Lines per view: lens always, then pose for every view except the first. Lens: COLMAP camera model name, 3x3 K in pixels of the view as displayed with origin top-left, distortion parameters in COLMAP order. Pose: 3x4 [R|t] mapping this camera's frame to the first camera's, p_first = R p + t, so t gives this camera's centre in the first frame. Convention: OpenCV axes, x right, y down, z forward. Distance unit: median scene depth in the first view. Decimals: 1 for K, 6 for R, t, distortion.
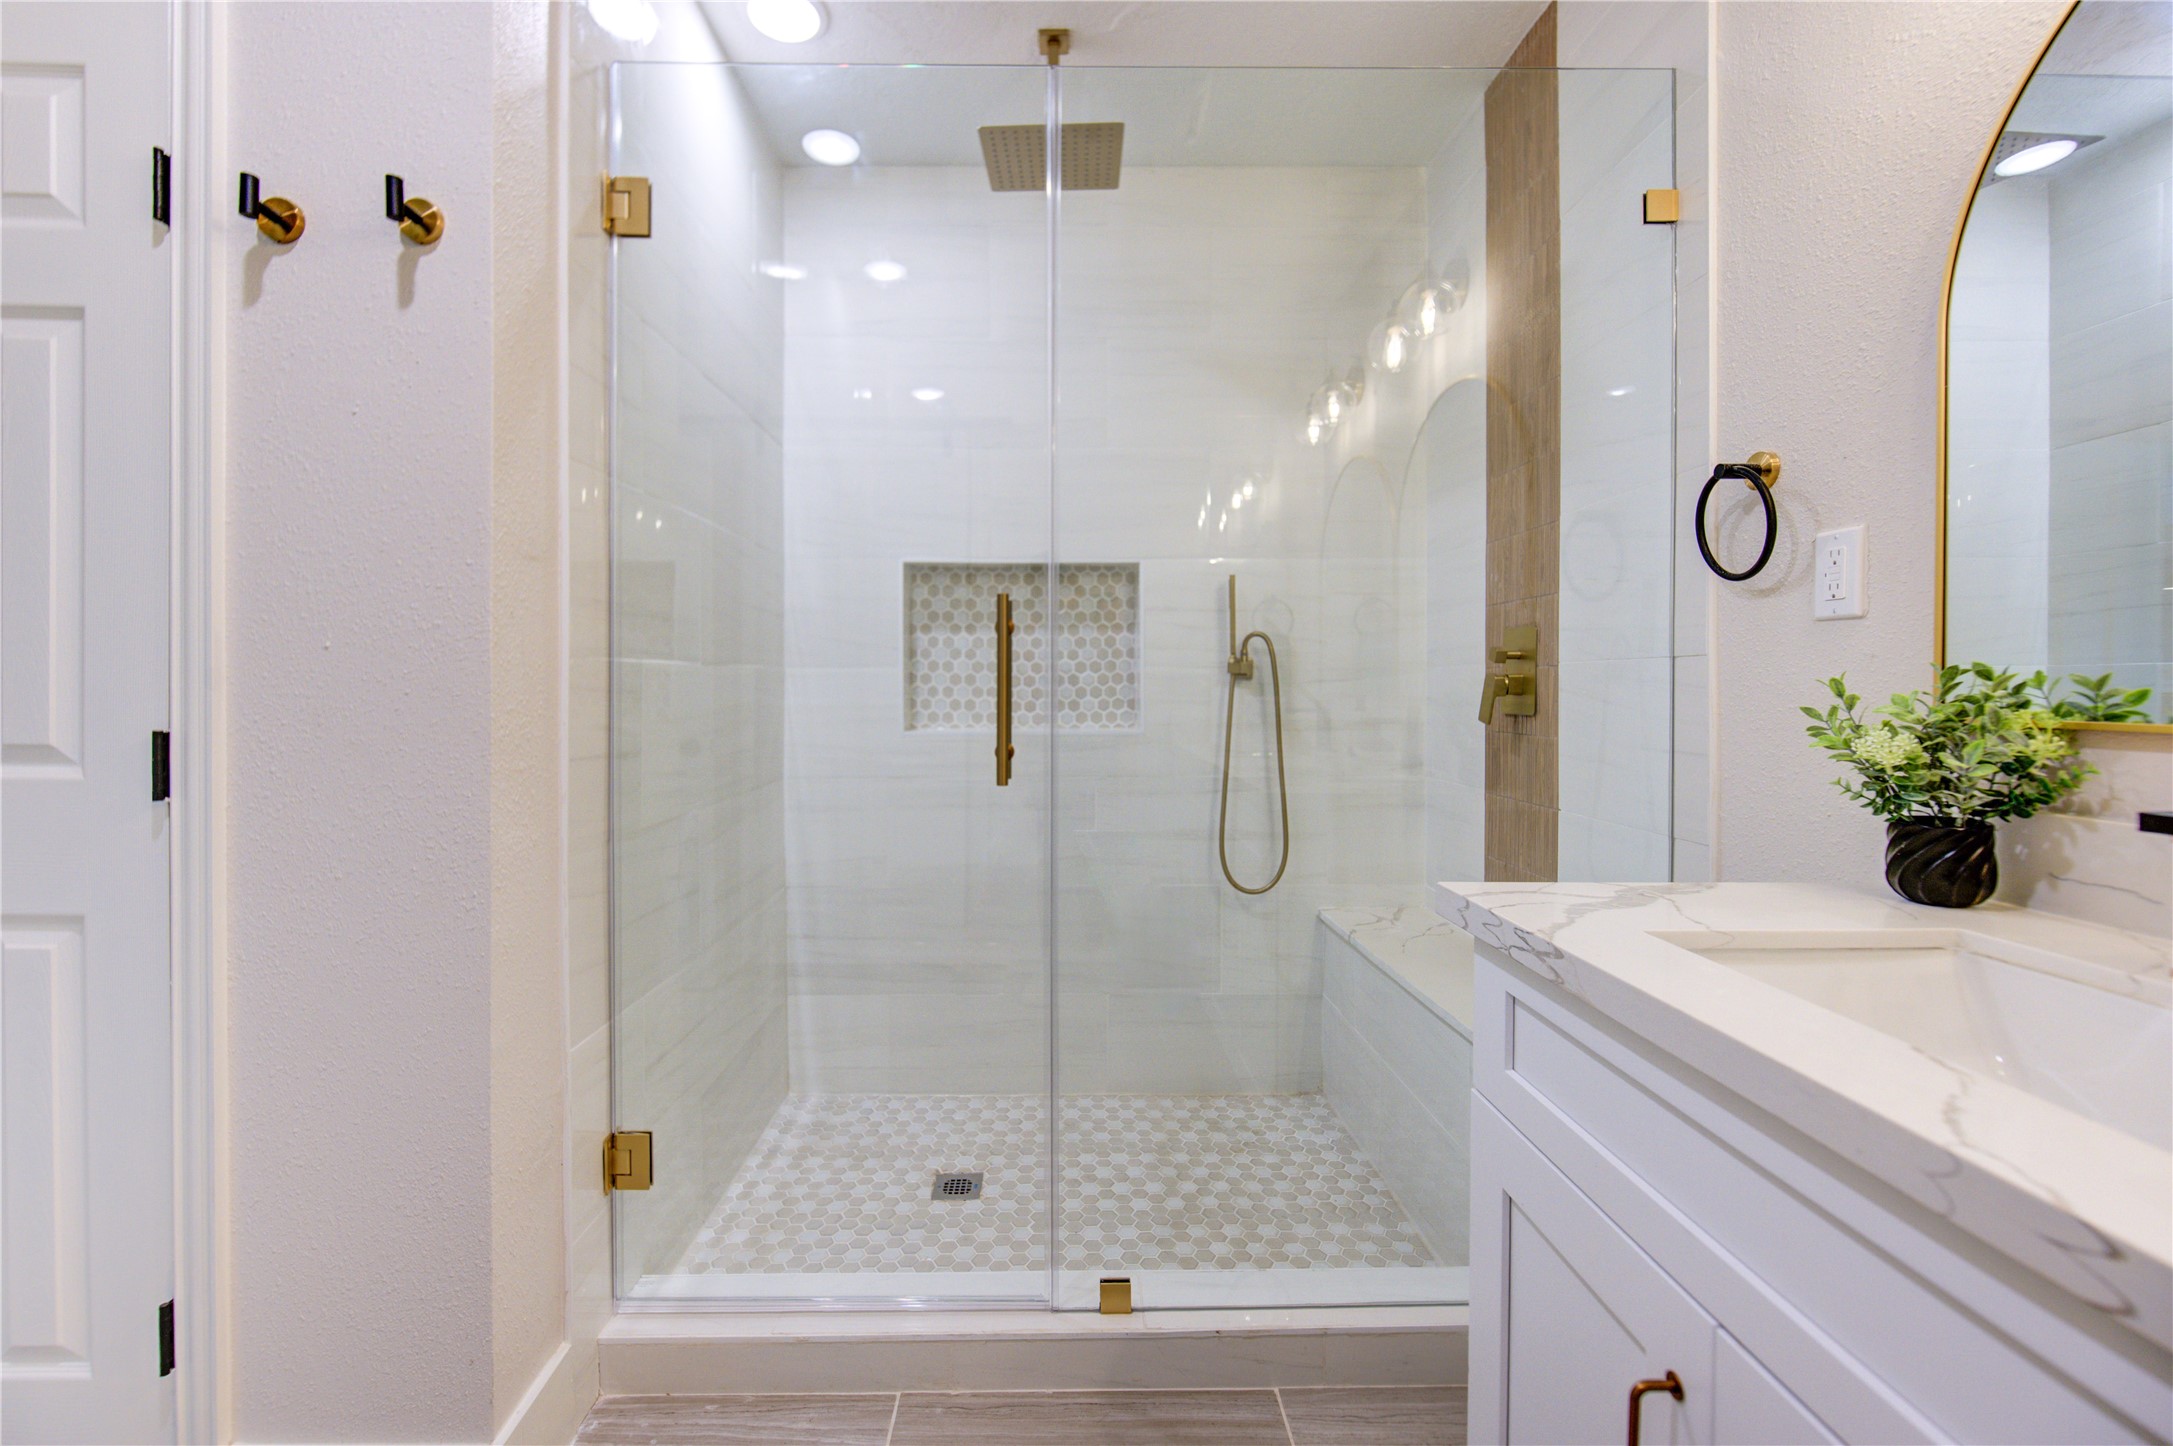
lens RADIAL K [[900.9, 0, 1078.0], [0, 900.9, 703.0], [0, 0, 1]] dist [-0.009357, -0.000826]
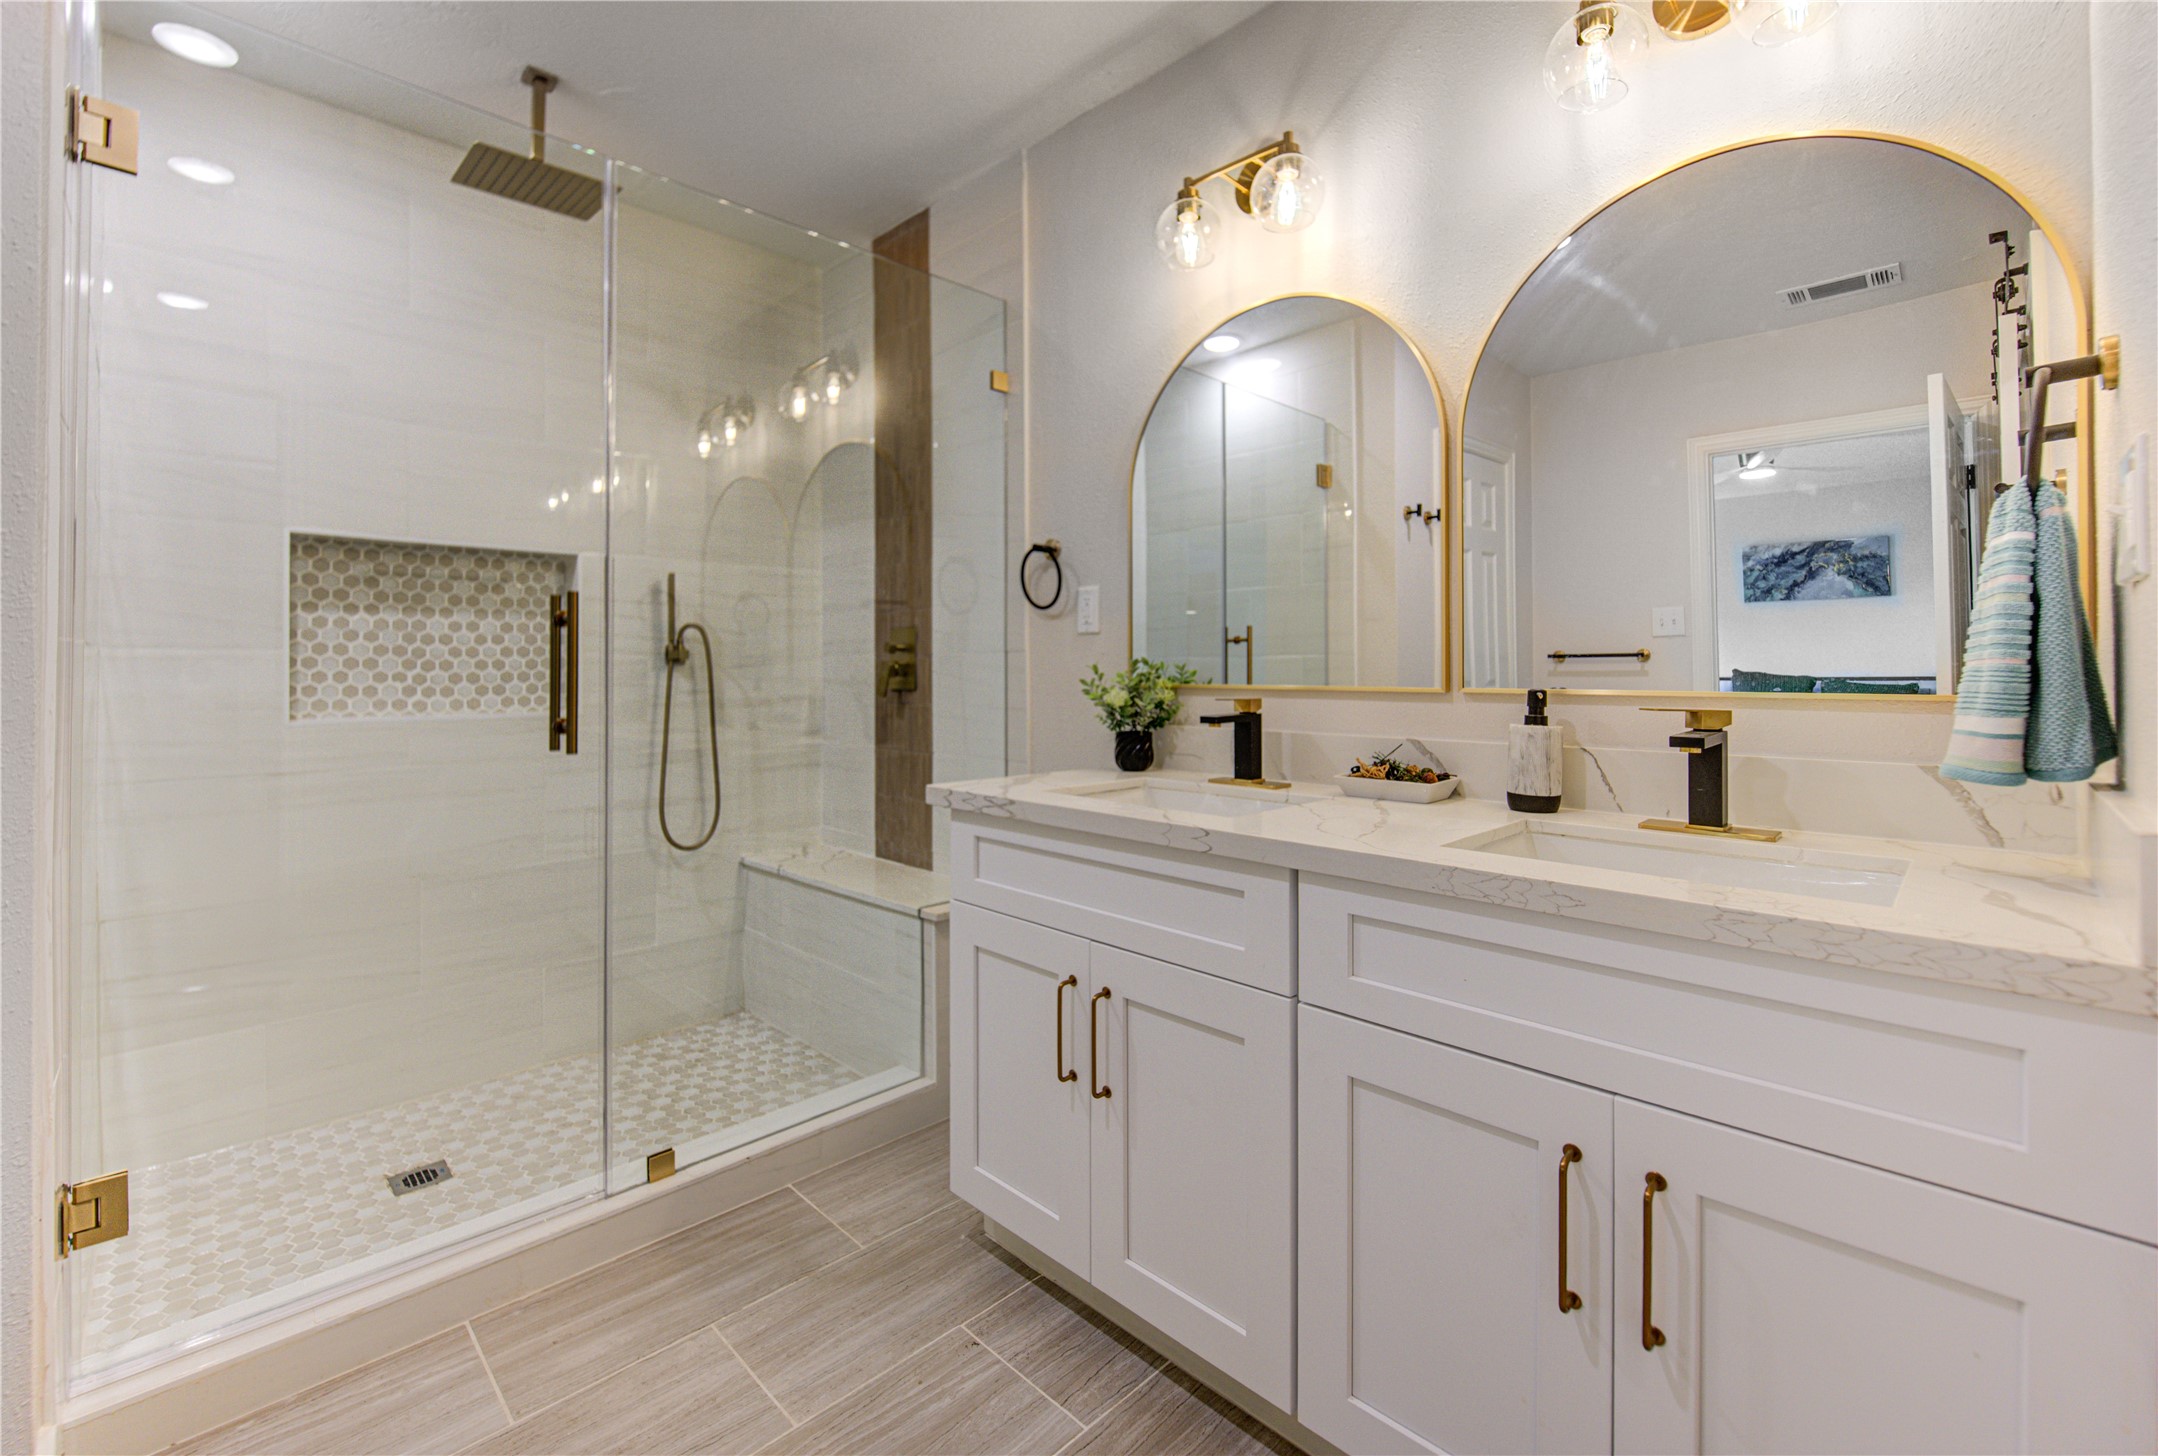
lens RADIAL K [[935.9, 0, 1075.3], [0, 935.9, 698.2], [0, 0, 1]] dist [-0.010425, -0.008578]
pose [[0.712897, -0.020635, 0.700965, -0.325487], [0.015145, 0.999787, 0.014029, 0.008615], [-0.701105, 0.000615, 0.713057, -0.230487]]
